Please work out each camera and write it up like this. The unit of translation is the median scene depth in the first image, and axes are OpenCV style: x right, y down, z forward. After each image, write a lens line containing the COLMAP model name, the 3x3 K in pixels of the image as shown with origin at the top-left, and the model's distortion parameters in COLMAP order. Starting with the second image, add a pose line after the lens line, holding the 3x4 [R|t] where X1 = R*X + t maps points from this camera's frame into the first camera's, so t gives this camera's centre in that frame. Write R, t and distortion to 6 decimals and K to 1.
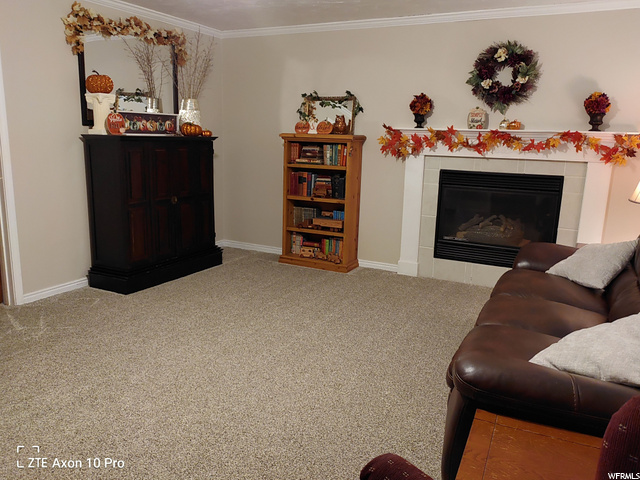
lens RADIAL K [[512.7, 0, 320.0], [0, 512.7, 240.0], [0, 0, 1]] dist [0.071776, -0.094011]
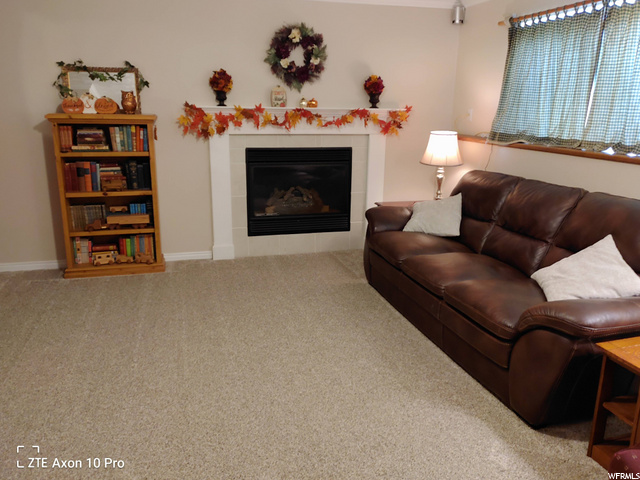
lens RADIAL K [[512.7, 0, 320.0], [0, 512.7, 240.0], [0, 0, 1]] dist [0.071776, -0.094011]
pose [[0.734825, -0.190606, 0.650923, -0.353102], [0.145093, 0.981660, 0.123660, -0.066830], [-0.662556, 0.003576, 0.749004, 0.167408]]
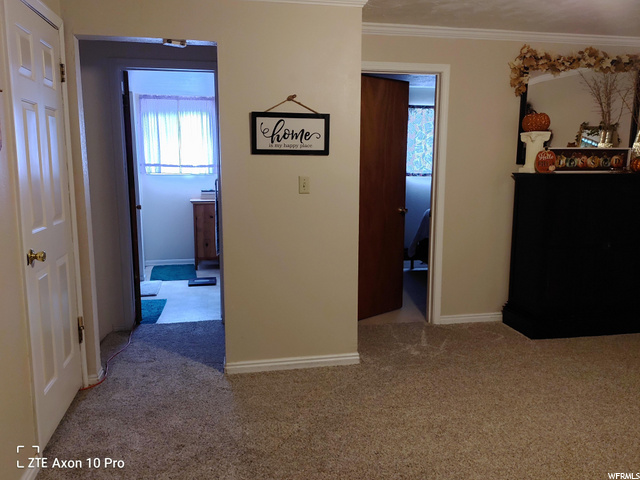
lens RADIAL K [[512.7, 0, 320.0], [0, 512.7, 240.0], [0, 0, 1]] dist [0.071776, -0.094011]
pose [[0.623587, 0.094123, -0.776067, 0.096906], [-0.146522, 0.989205, 0.002239, -0.017916], [0.767900, 0.112315, 0.630646, 0.076169]]
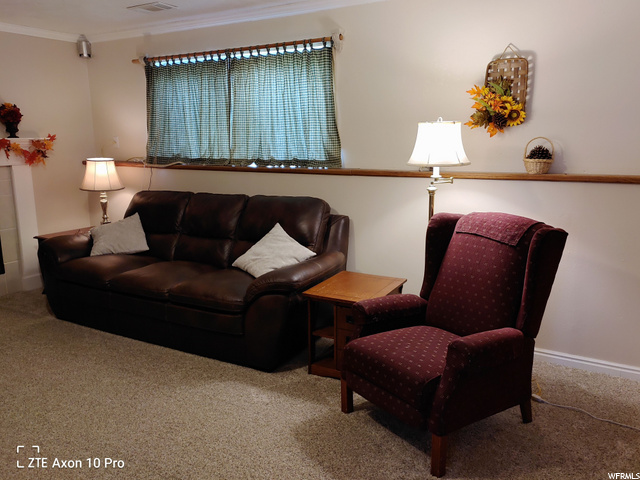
lens RADIAL K [[512.7, 0, 320.0], [0, 512.7, 240.0], [0, 0, 1]] dist [0.071776, -0.094011]
pose [[0.057565, -0.228958, 0.971733, -0.512802], [0.214644, 0.953423, 0.211928, -0.083538], [-0.974995, 0.196377, 0.104028, 0.245228]]
